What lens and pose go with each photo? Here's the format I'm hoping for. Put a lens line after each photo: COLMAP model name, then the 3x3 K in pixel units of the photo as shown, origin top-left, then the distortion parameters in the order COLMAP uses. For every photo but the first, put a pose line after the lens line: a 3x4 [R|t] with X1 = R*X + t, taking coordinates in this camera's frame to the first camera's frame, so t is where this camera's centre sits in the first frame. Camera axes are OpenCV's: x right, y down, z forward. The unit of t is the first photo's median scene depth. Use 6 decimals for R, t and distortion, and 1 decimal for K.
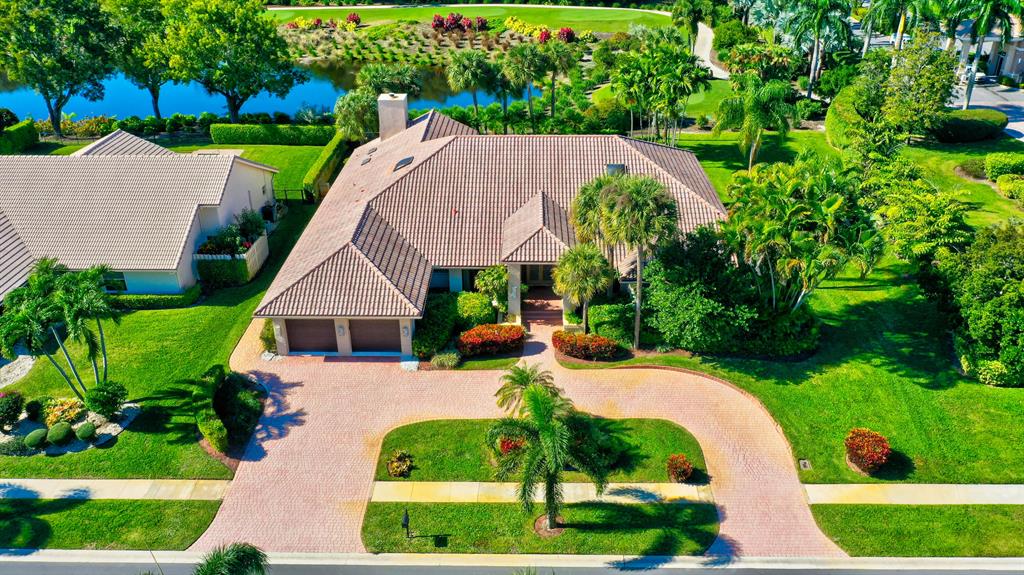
lens RADIAL K [[810.3, 0, 514.2], [0, 810.3, 288.2], [0, 0, 1]] dist [-0.003788, -0.000065]
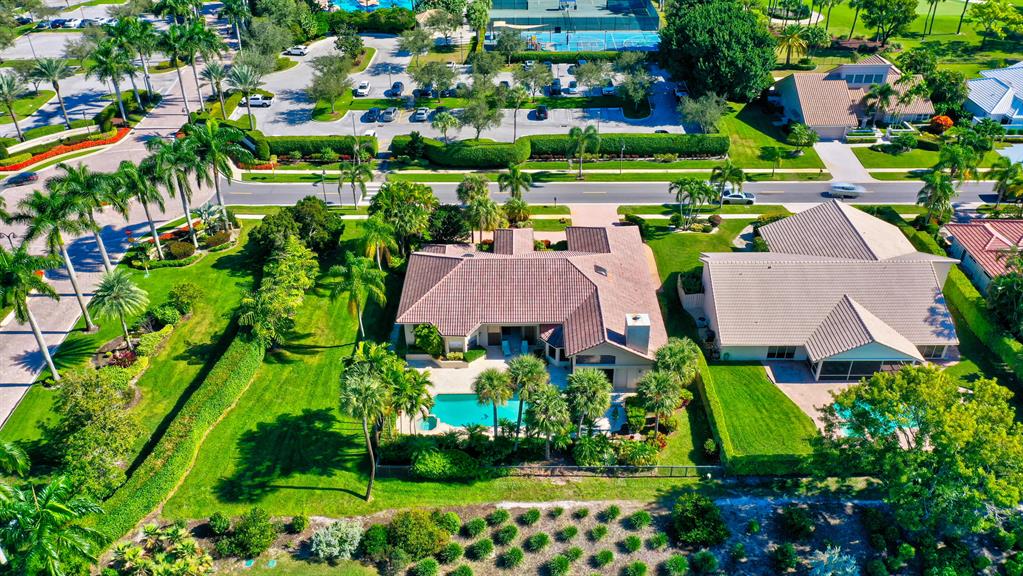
lens RADIAL K [[809.6, 0, 506.7], [0, 809.6, 282.3], [0, 0, 1]] dist [-0.003788, -0.000065]
pose [[-0.999772, 0.021204, 0.002381, 0.052635], [0.012668, 0.500027, 0.865917, -1.882404], [0.017170, 0.865750, -0.500182, 2.266317]]
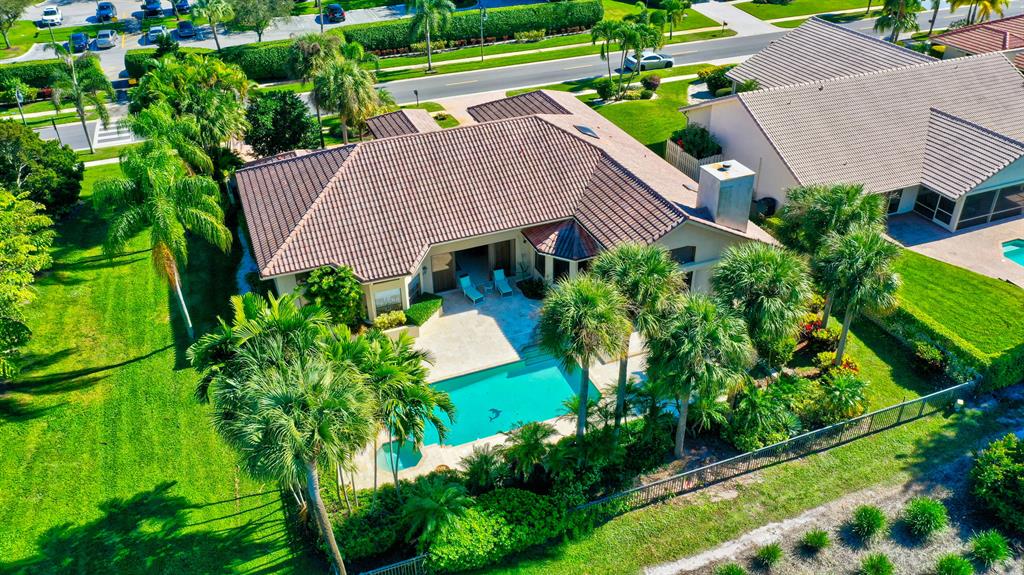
lens RADIAL K [[810.3, 0, 512.5], [0, 810.3, 285.1], [0, 0, 1]] dist [-0.003788, -0.000065]
pose [[-0.922515, 0.223058, -0.314978, 0.341017], [-0.157559, 0.527347, 0.834914, -1.030982], [0.352337, 0.819848, -0.451340, 1.929651]]
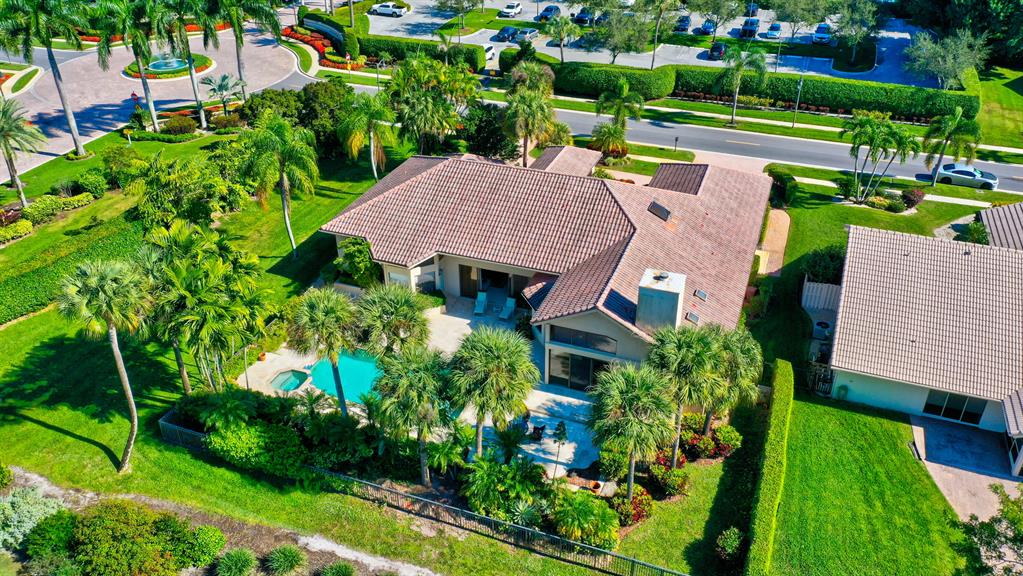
lens RADIAL K [[809.6, 0, 508.4], [0, 809.6, 286.0], [0, 0, 1]] dist [-0.003788, -0.000065]
pose [[-0.941897, -0.163201, 0.293592, -0.328640], [0.165137, 0.536141, 0.827818, -1.155818], [-0.292507, 0.828202, -0.478039, 1.987649]]
